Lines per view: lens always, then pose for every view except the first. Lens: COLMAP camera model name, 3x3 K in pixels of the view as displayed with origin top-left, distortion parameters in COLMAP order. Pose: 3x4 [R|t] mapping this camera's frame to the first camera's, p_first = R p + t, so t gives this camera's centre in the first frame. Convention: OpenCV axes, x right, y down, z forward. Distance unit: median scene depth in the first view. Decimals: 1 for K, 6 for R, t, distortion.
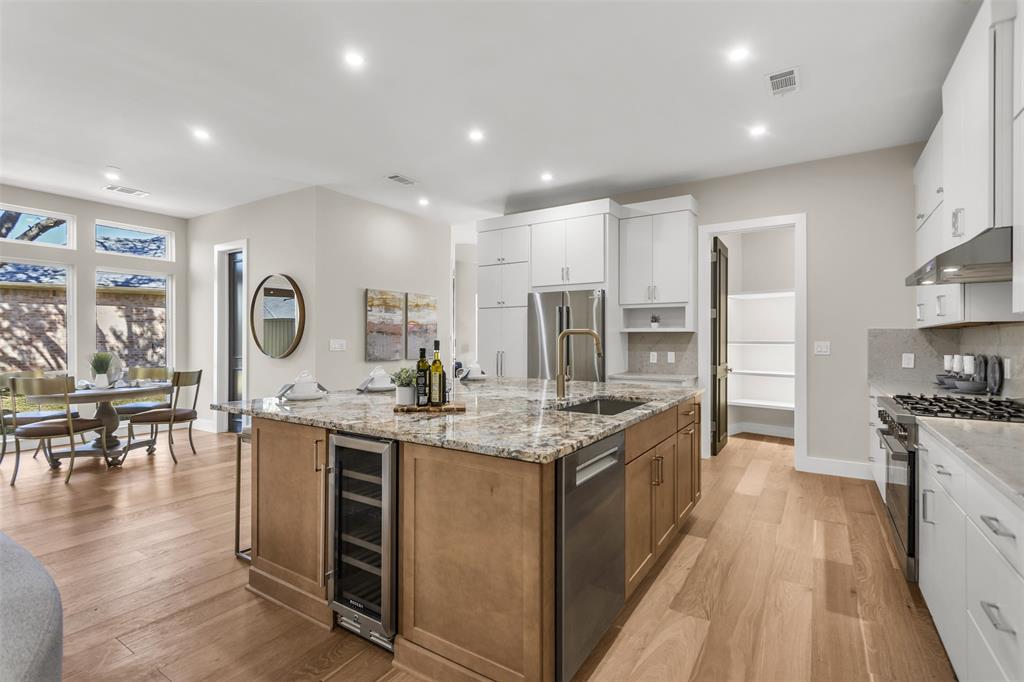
lens RADIAL K [[481.0, 0, 511.4], [0, 481.0, 335.4], [0, 0, 1]] dist [0.001415, 0.000726]
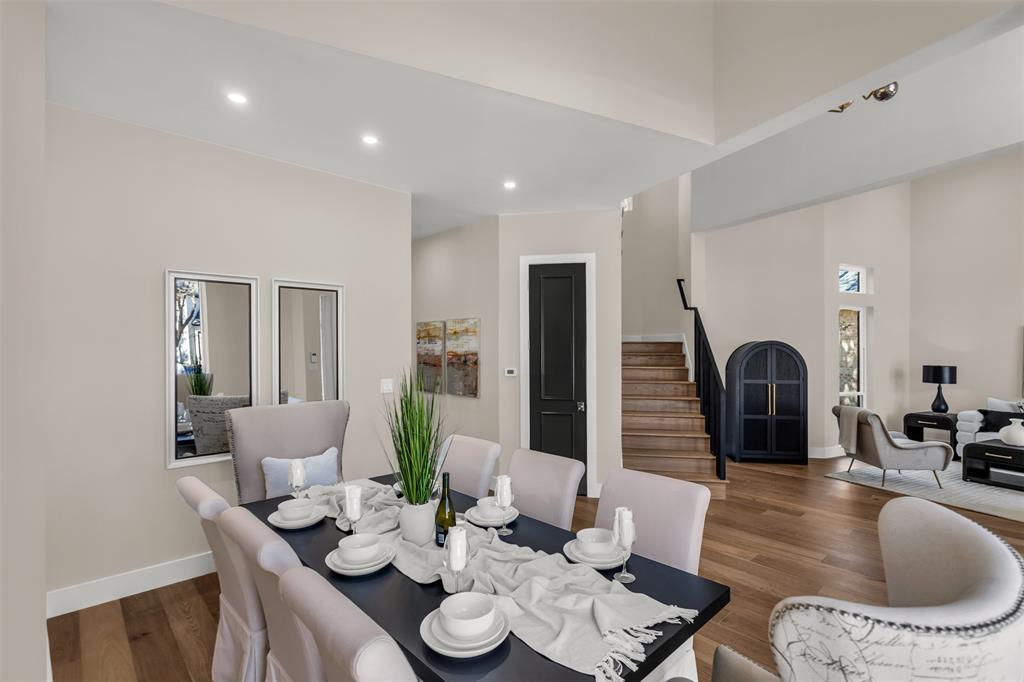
lens RADIAL K [[483.1, 0, 512.1], [0, 483.1, 345.5], [0, 0, 1]] dist [0.002693, 0.000696]
pose [[-0.249014, -0.007631, -0.968470, 0.964618], [0.007492, 0.999924, -0.009805, -0.047812], [0.968471, -0.009698, -0.248938, 2.067679]]
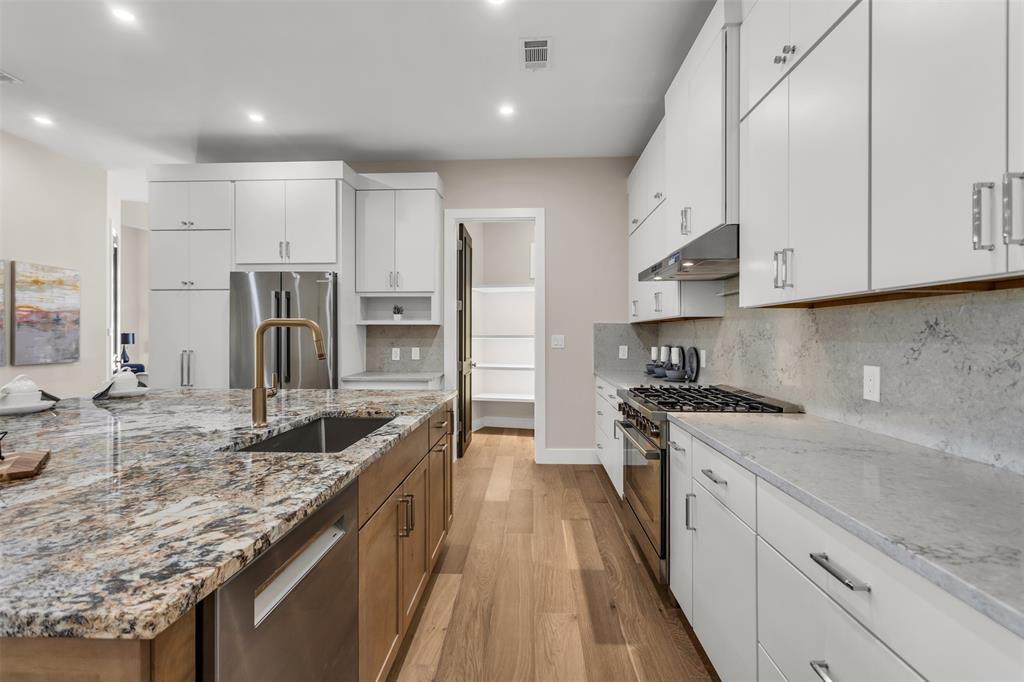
lens RADIAL K [[481.0, 0, 511.4], [0, 481.0, 335.4], [0, 0, 1]] dist [0.001415, 0.000726]
pose [[0.864057, -0.004360, 0.503374, 0.047104], [-0.001931, 0.999926, 0.011977, 0.001404], [-0.503390, -0.011321, 0.863985, 0.179820]]
